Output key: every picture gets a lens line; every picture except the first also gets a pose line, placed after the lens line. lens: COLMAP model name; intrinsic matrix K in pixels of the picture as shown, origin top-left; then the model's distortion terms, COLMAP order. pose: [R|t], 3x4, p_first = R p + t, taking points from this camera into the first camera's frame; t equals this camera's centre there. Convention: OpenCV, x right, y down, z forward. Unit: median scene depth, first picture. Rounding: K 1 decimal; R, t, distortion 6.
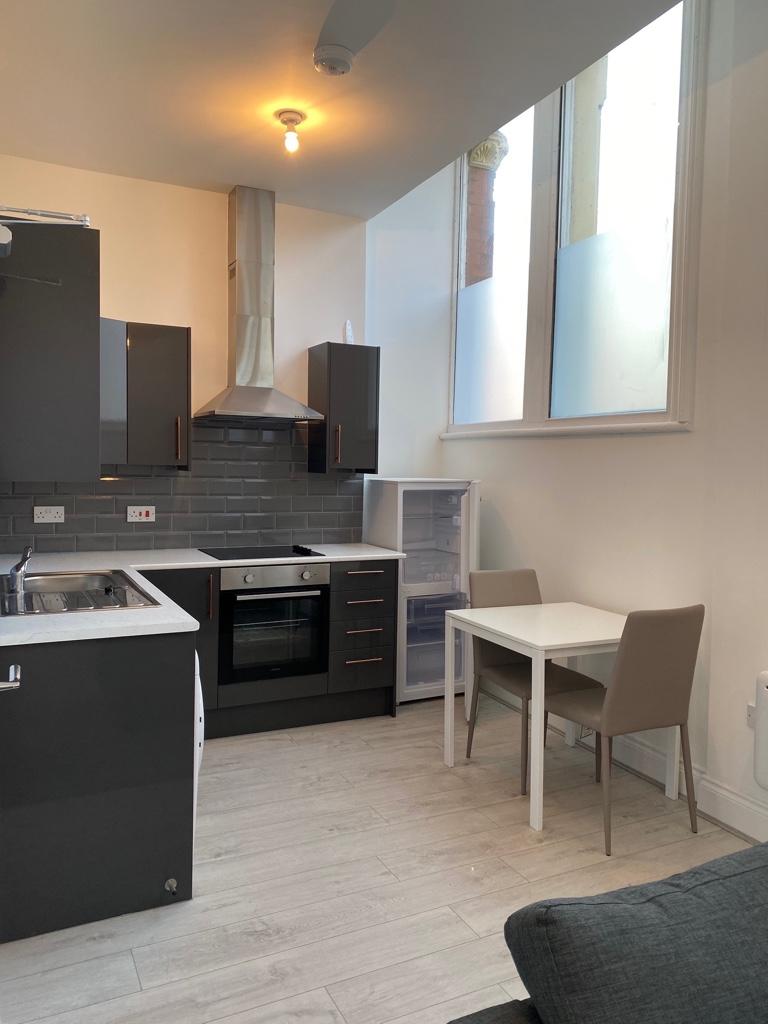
lens RADIAL K [[773.4, 0, 389.8], [0, 773.4, 512.4], [0, 0, 1]] dist [0.092146, -0.107796]
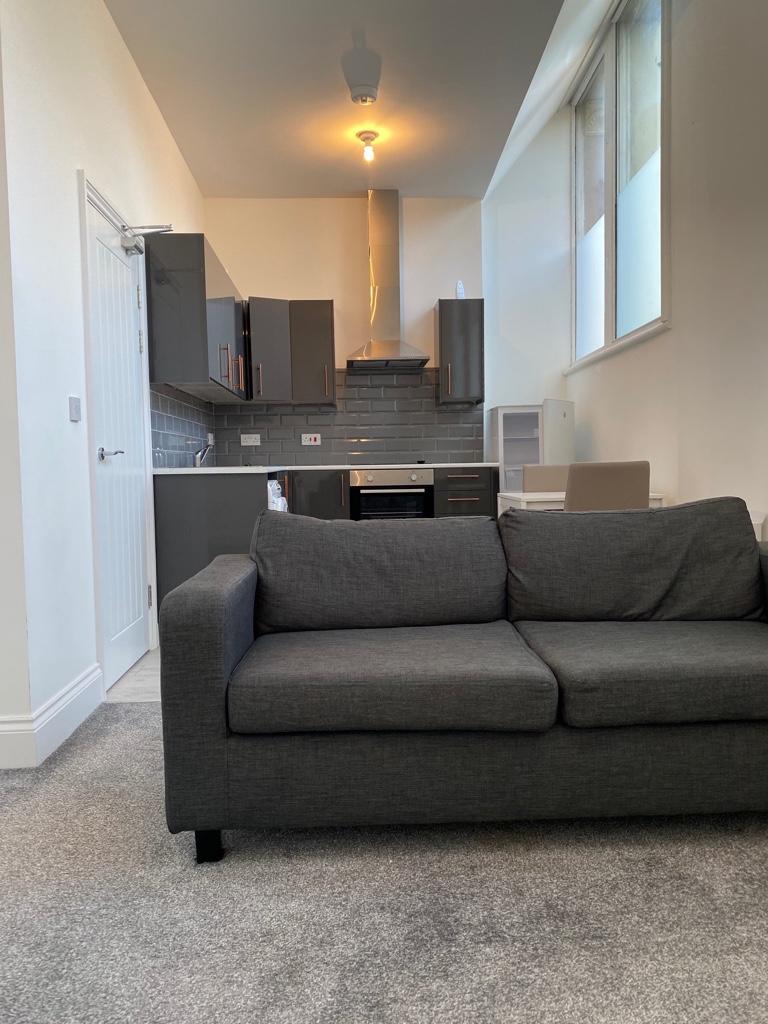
lens RADIAL K [[773.4, 0, 389.8], [0, 773.4, 512.4], [0, 0, 1]] dist [0.092146, -0.107796]
pose [[0.917261, -0.010153, -0.398158, 0.384113], [0.009694, 0.999948, -0.003165, 0.146978], [0.398170, -0.000956, 0.917311, -0.229483]]
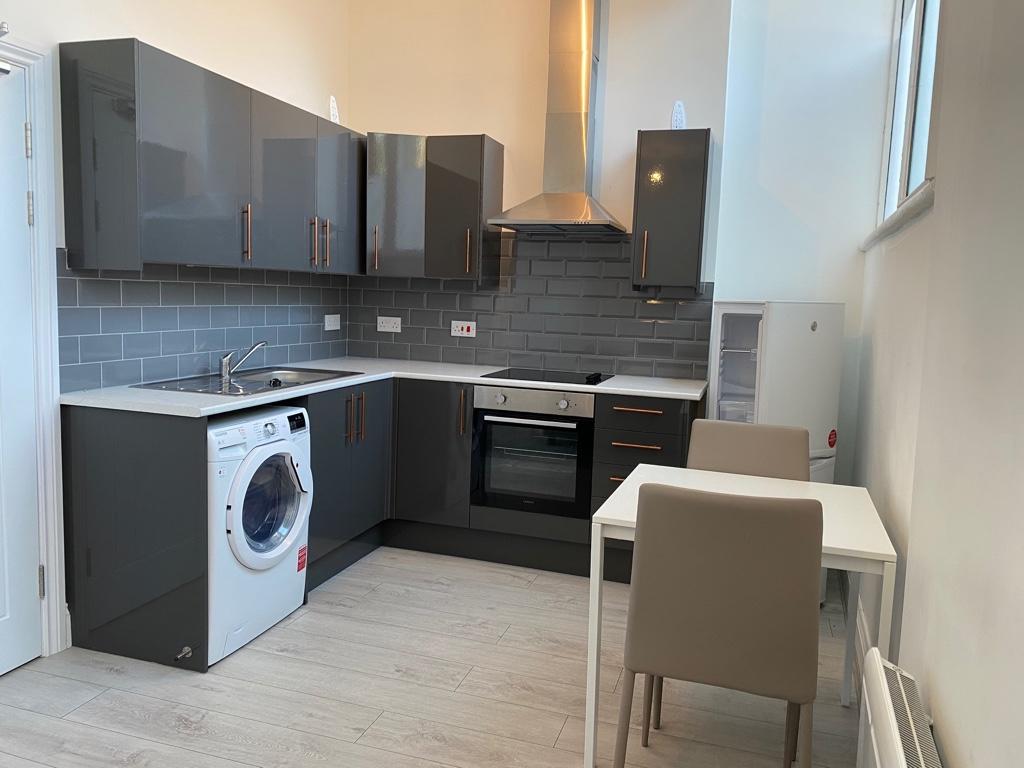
lens RADIAL K [[773.4, 0, 506.2], [0, 773.4, 381.1], [0, 0, 1]] dist [0.092146, -0.107796]
pose [[0.718522, 0.084799, -0.690315, 0.455244], [-0.067725, 0.996353, 0.051900, 0.014746], [0.692199, 0.009460, 0.721645, 0.326421]]
